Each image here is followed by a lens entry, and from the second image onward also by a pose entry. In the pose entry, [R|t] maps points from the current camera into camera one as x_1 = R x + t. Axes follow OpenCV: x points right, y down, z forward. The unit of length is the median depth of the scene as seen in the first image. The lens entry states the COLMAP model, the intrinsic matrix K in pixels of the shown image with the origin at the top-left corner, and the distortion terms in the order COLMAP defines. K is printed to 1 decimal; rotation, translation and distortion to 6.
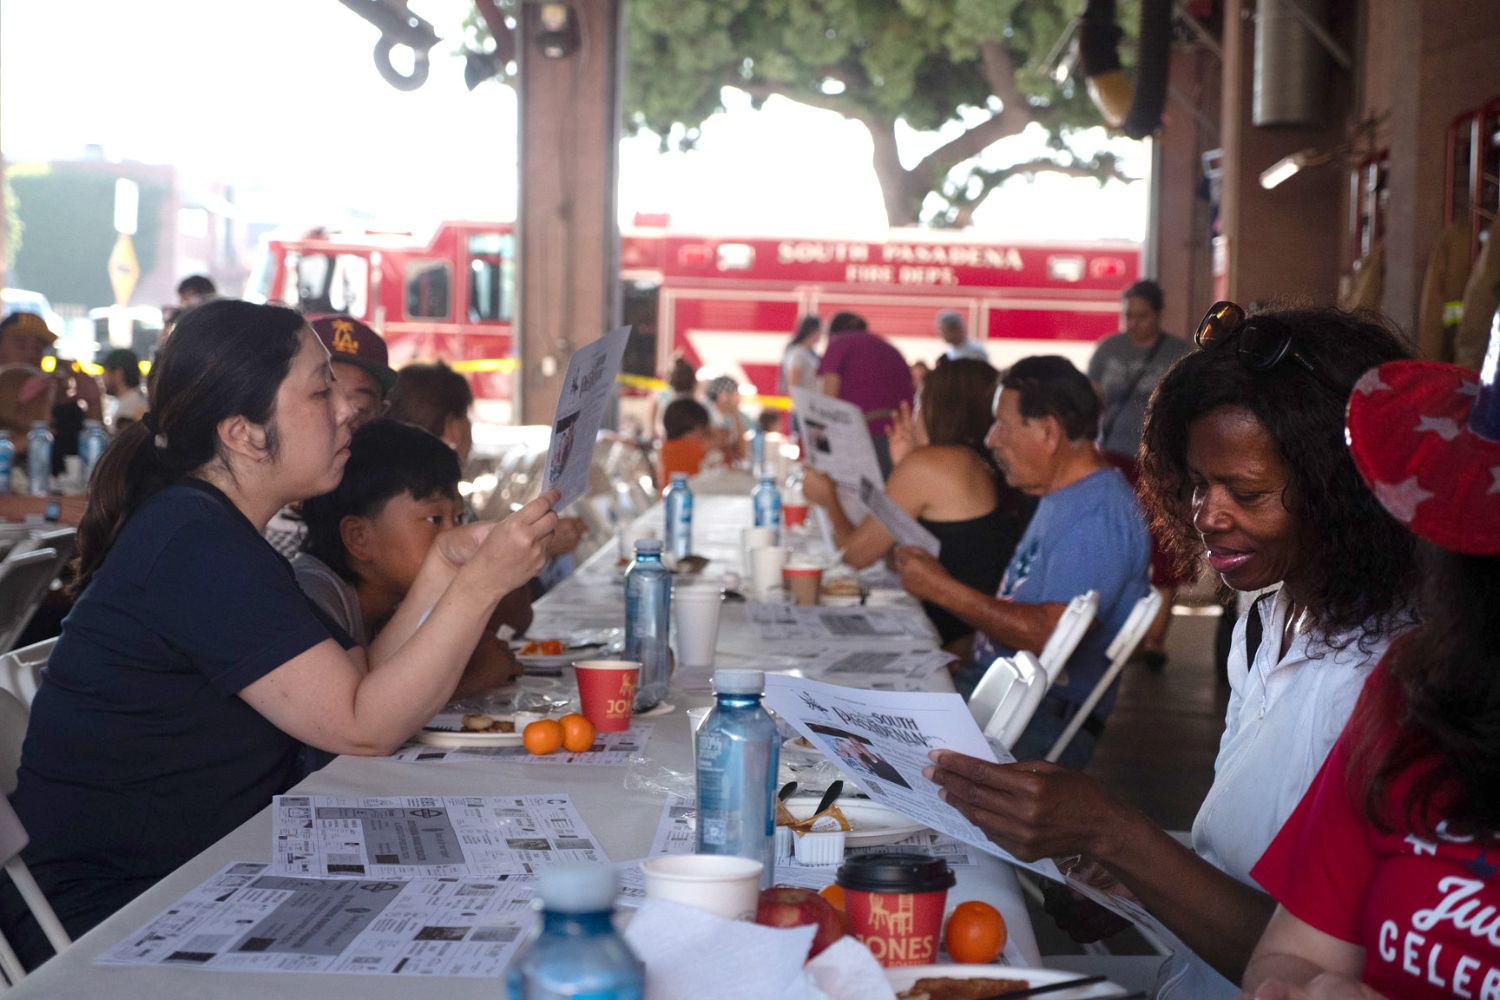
lens RADIAL K [[3003.9, 0, 750.0], [0, 3003.9, 500.0], [0, 0, 1]] dist [0.312717, 0.014021]
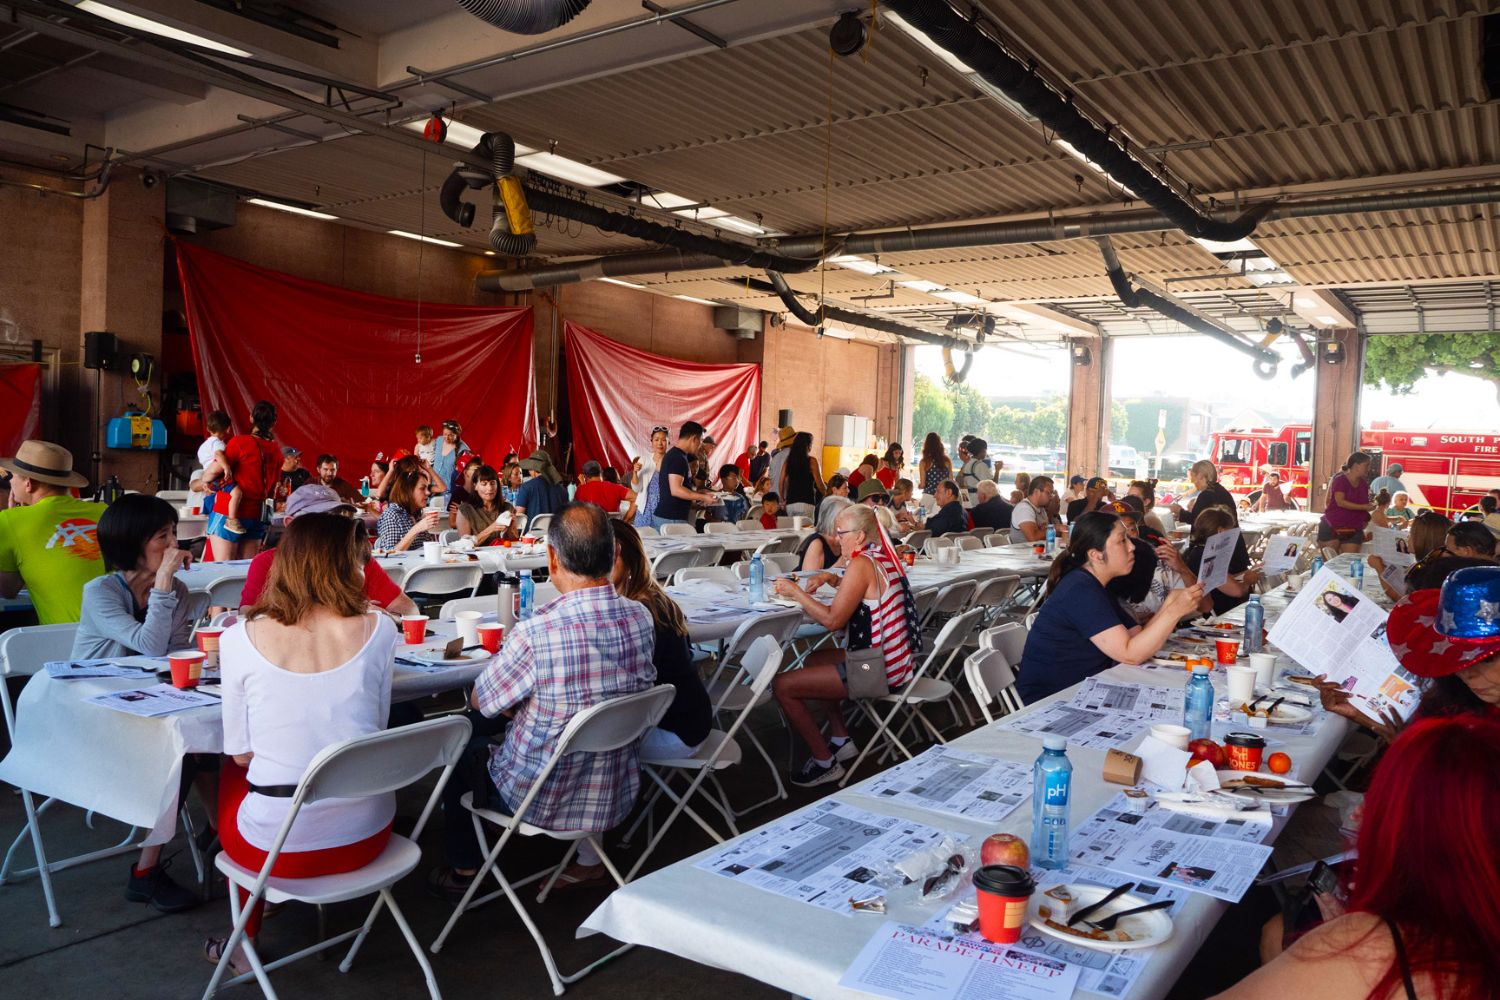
lens RADIAL K [[1075.7, 0, 750.0], [0, 1075.7, 500.0], [0, 0, 1]] dist [-0.000544, -0.002029]
pose [[0.846684, 0.032548, -0.531100, 0.112717], [-0.045731, 0.998885, -0.011689, -0.047830], [0.530128, 0.034184, 0.847228, -0.110154]]
